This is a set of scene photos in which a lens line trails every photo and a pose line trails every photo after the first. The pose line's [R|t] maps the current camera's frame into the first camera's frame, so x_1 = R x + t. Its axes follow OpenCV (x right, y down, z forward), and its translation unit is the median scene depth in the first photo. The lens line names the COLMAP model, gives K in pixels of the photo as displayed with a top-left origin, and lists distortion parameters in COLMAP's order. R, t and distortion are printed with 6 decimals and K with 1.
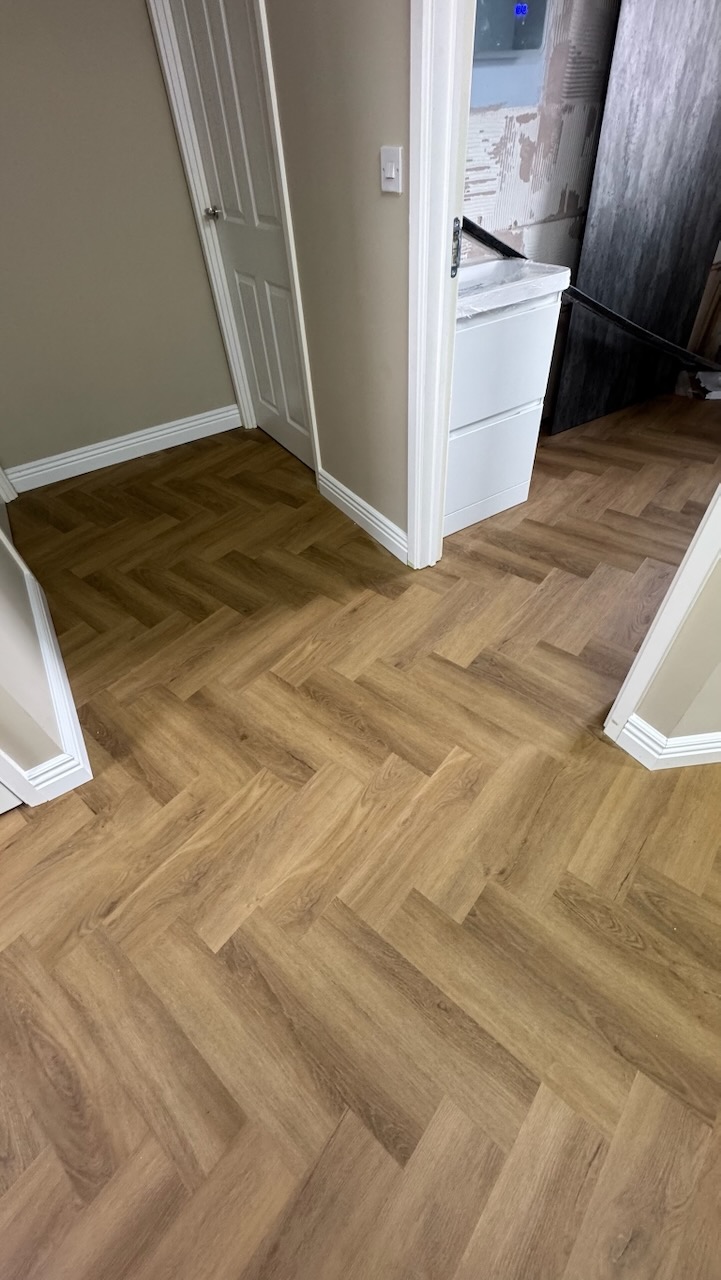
lens RADIAL K [[507.9, 0, 361.6], [0, 507.9, 643.0], [0, 0, 1]] dist [-0.002363, -0.000324]
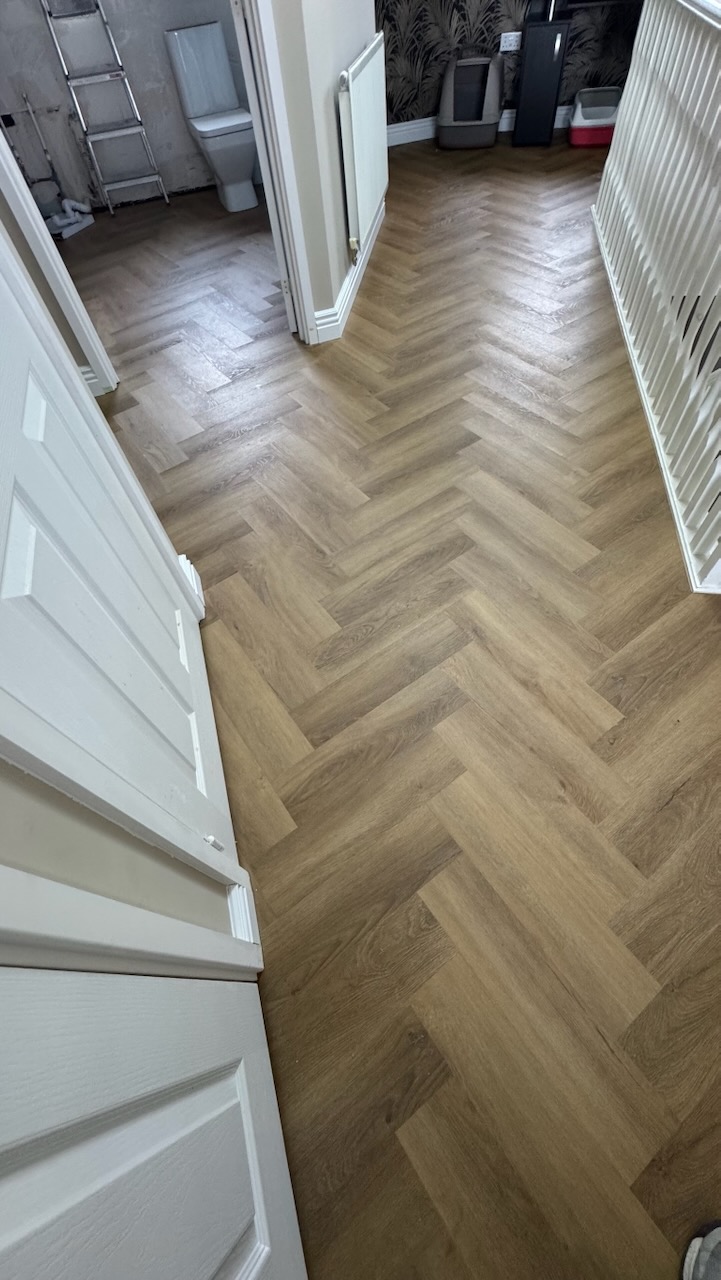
lens RADIAL K [[507.9, 0, 363.7], [0, 507.9, 639.9], [0, 0, 1]] dist [-0.002363, -0.000324]
pose [[0.249879, -0.772651, 0.583584, -1.282869], [0.740865, 0.540625, 0.398551, 0.178044], [-0.623441, 0.332768, 0.707521, 0.050590]]
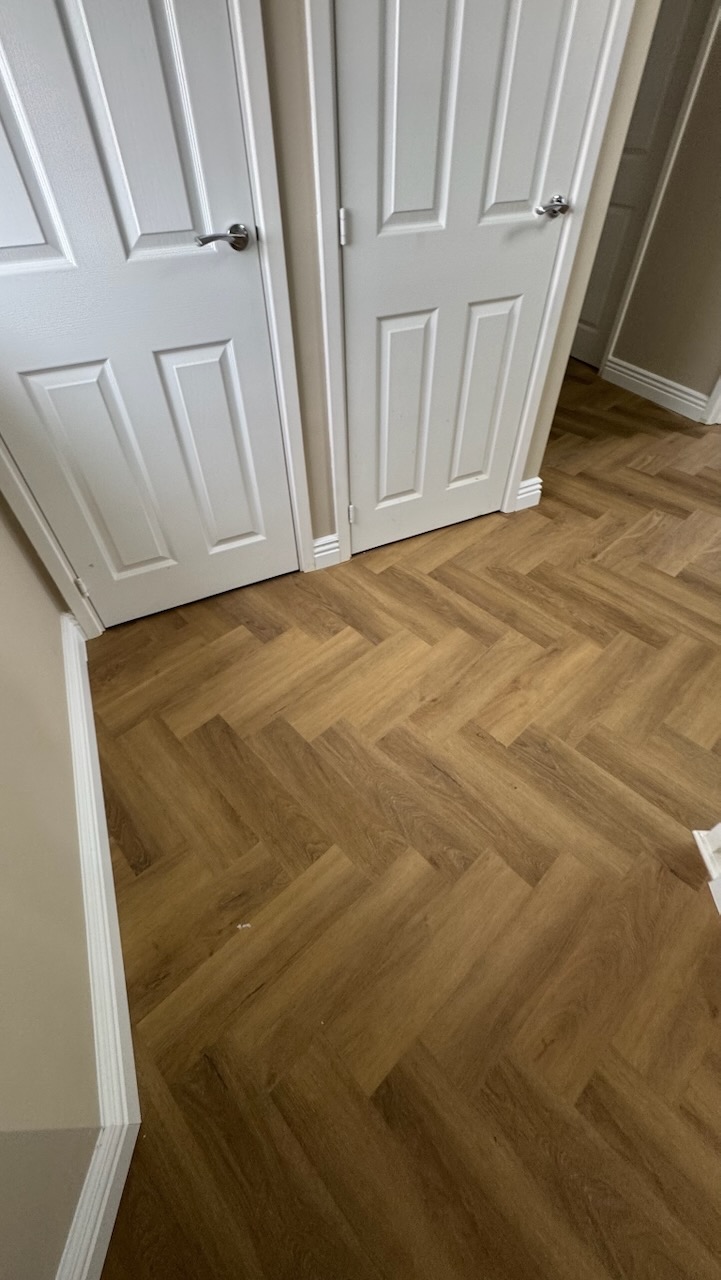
lens RADIAL K [[507.9, 0, 359.1], [0, 507.9, 640.3], [0, 0, 1]] dist [-0.002363, -0.000324]
pose [[0.991268, 0.123332, -0.046659, -1.017886], [-0.122334, 0.992206, 0.023694, 0.760460], [0.049217, -0.017780, 0.998630, -0.605525]]
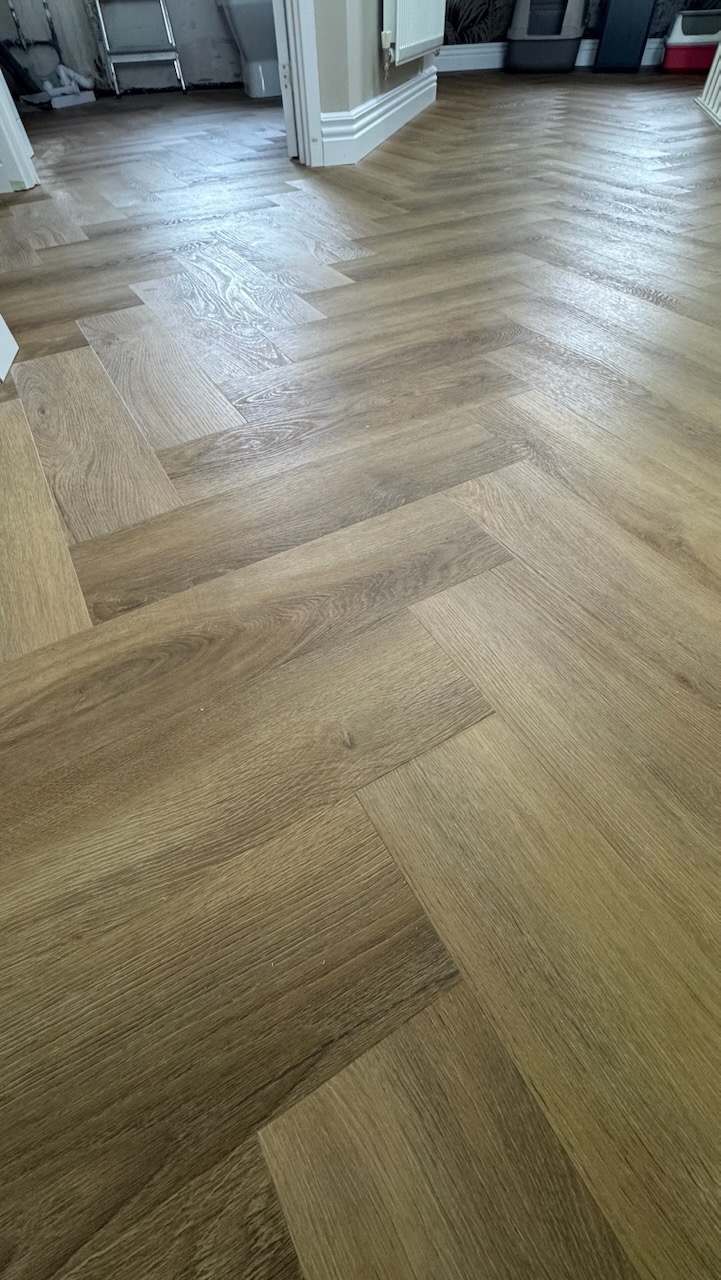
lens RADIAL K [[507.9, 0, 363.6], [0, 507.9, 641.6], [0, 0, 1]] dist [-0.002363, -0.000324]
pose [[0.344514, -0.705356, 0.619503, -1.080799], [0.681759, 0.641641, 0.351428, 0.598696], [-0.645380, 0.301280, 0.701937, 0.463483]]
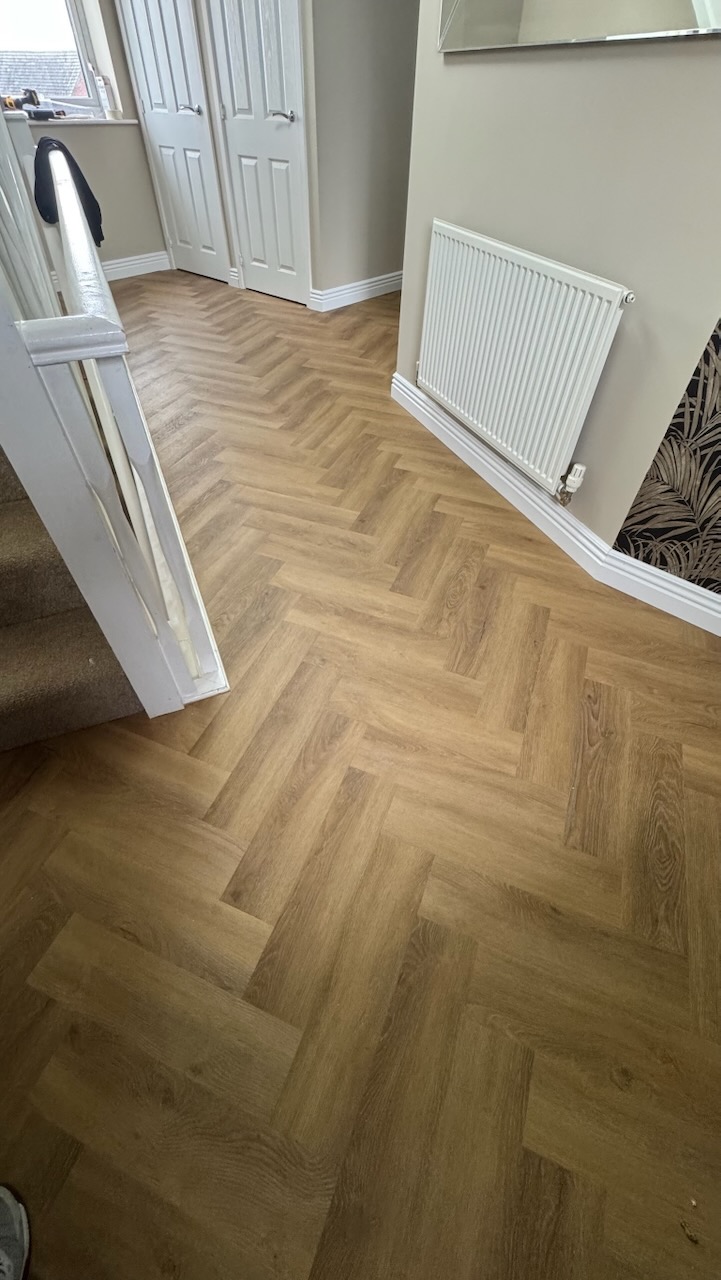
lens RADIAL K [[507.9, 0, 353.6], [0, 507.9, 639.2], [0, 0, 1]] dist [-0.002363, -0.000324]
pose [[0.295649, 0.748129, -0.594050, 2.499459], [-0.712682, 0.586827, 0.384342, 0.149606], [0.636142, 0.309739, 0.706672, -0.230841]]
